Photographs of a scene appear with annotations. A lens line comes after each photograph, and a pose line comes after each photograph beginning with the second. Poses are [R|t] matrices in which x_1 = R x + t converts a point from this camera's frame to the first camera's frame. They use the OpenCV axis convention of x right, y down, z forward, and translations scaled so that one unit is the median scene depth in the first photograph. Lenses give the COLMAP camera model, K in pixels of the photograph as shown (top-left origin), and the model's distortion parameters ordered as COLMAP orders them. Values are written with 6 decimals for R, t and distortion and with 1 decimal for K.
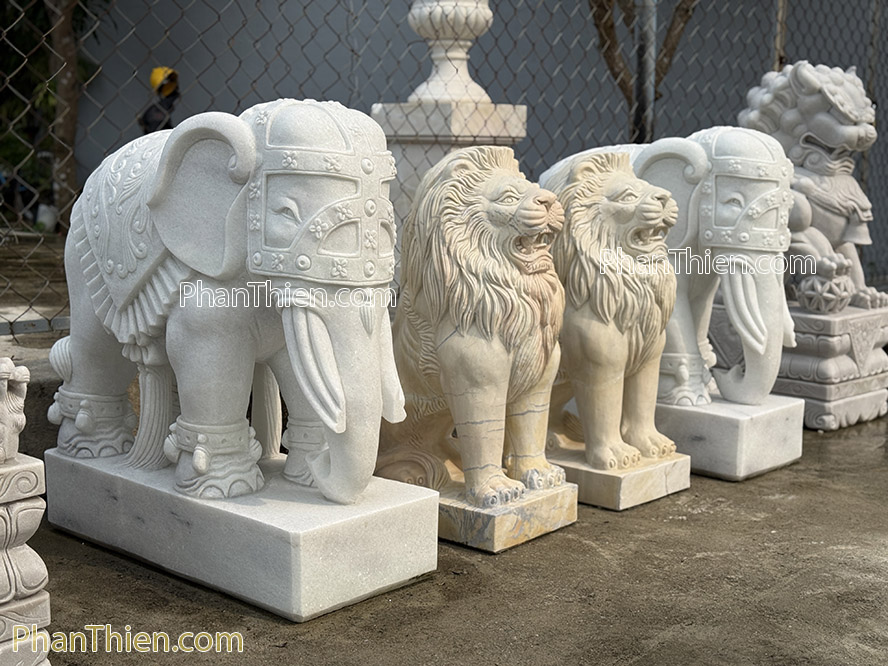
lens RADIAL K [[1250.8, 0, 449.2], [0, 1250.8, 336.7], [0, 0, 1]] dist [0.109416, 0.000000]
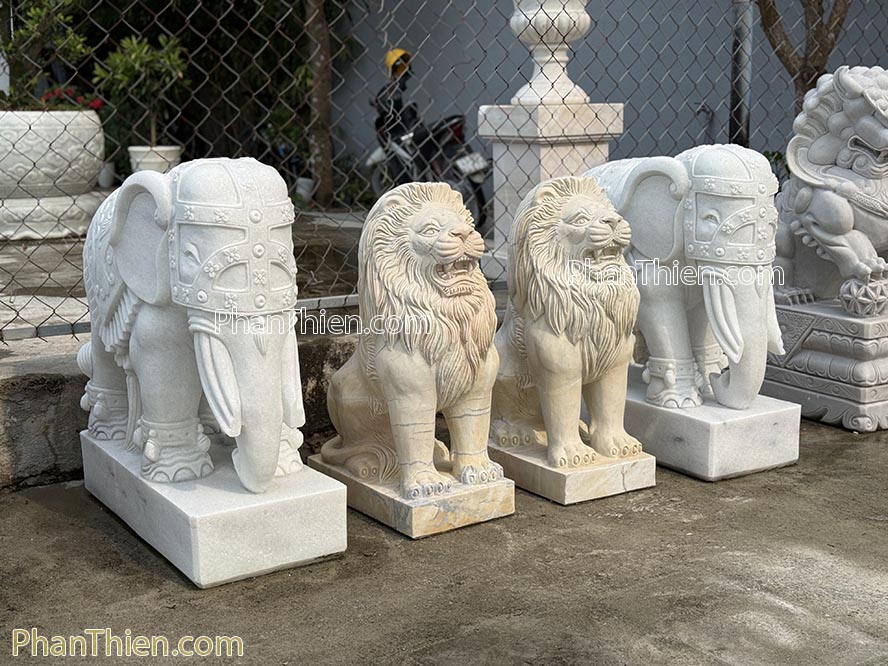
lens RADIAL K [[1250.8, 0, 447.5], [0, 1250.8, 334.7], [0, 0, 1]] dist [0.109416, 0.000000]
pose [[0.963905, 0.024091, -0.265154, 0.326631], [-0.012703, 0.998925, 0.044579, -0.059462], [0.265943, -0.039602, 0.963175, -0.084962]]
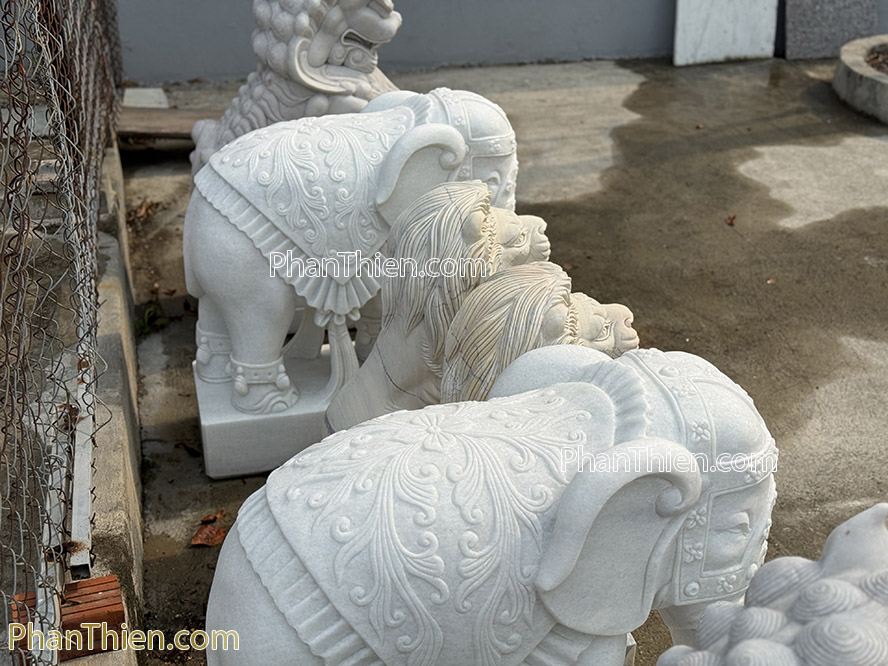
lens RADIAL K [[1250.8, 0, 446.0], [0, 1250.8, 337.1], [0, 0, 1]] dist [0.109416, 0.000000]
pose [[0.570010, -0.384970, 0.725869, -0.575750], [0.127015, 0.914109, 0.385062, -0.405054], [-0.811761, -0.127293, 0.569949, 0.528564]]
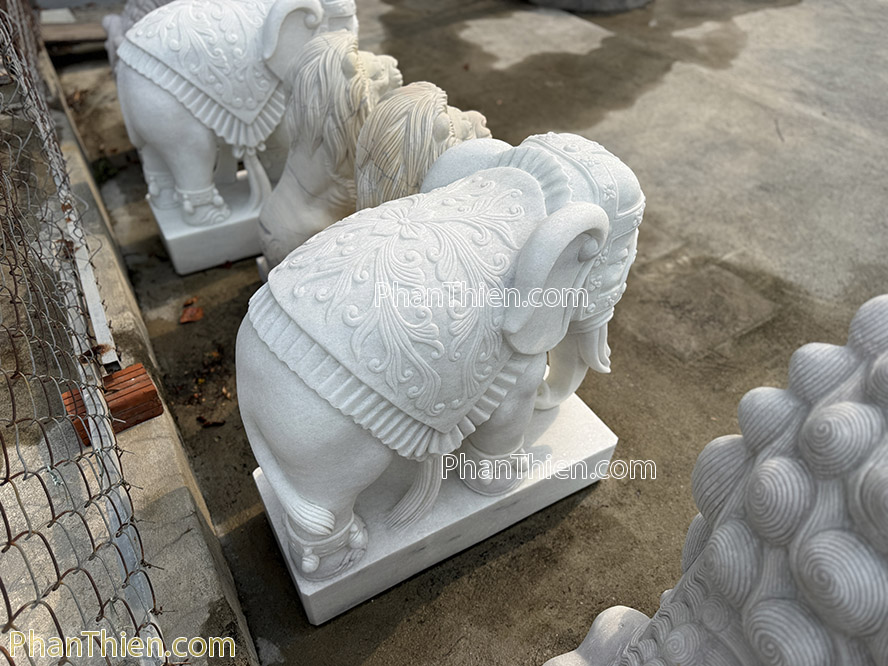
lens RADIAL K [[638.1, 0, 448.8], [0, 638.1, 335.9], [0, 0, 1]] dist [0.047489, -0.071013]
pose [[0.312827, -0.647146, 0.695227, -0.457438], [0.126830, 0.753871, 0.644665, -0.322383], [-0.941304, -0.113493, 0.317909, 0.713287]]
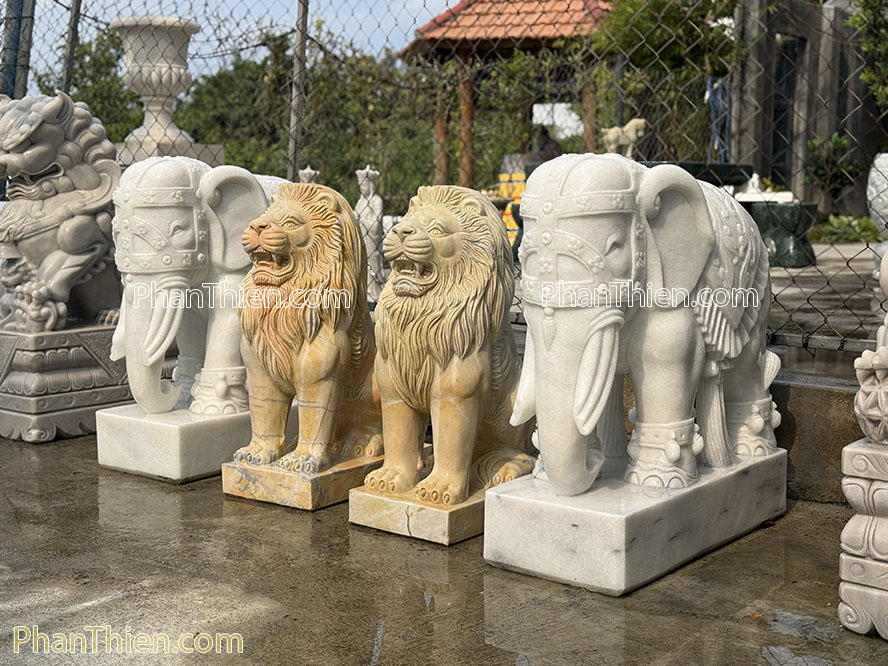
lens RADIAL K [[1252.5, 0, 443.4], [0, 1252.5, 337.3], [0, 0, 1]] dist [0.116965, 0.000000]
pose [[0.055056, 0.105735, -0.992869, 1.185606], [-0.139419, 0.985450, 0.097214, -0.130970], [0.988702, 0.133073, 0.068996, 0.988921]]
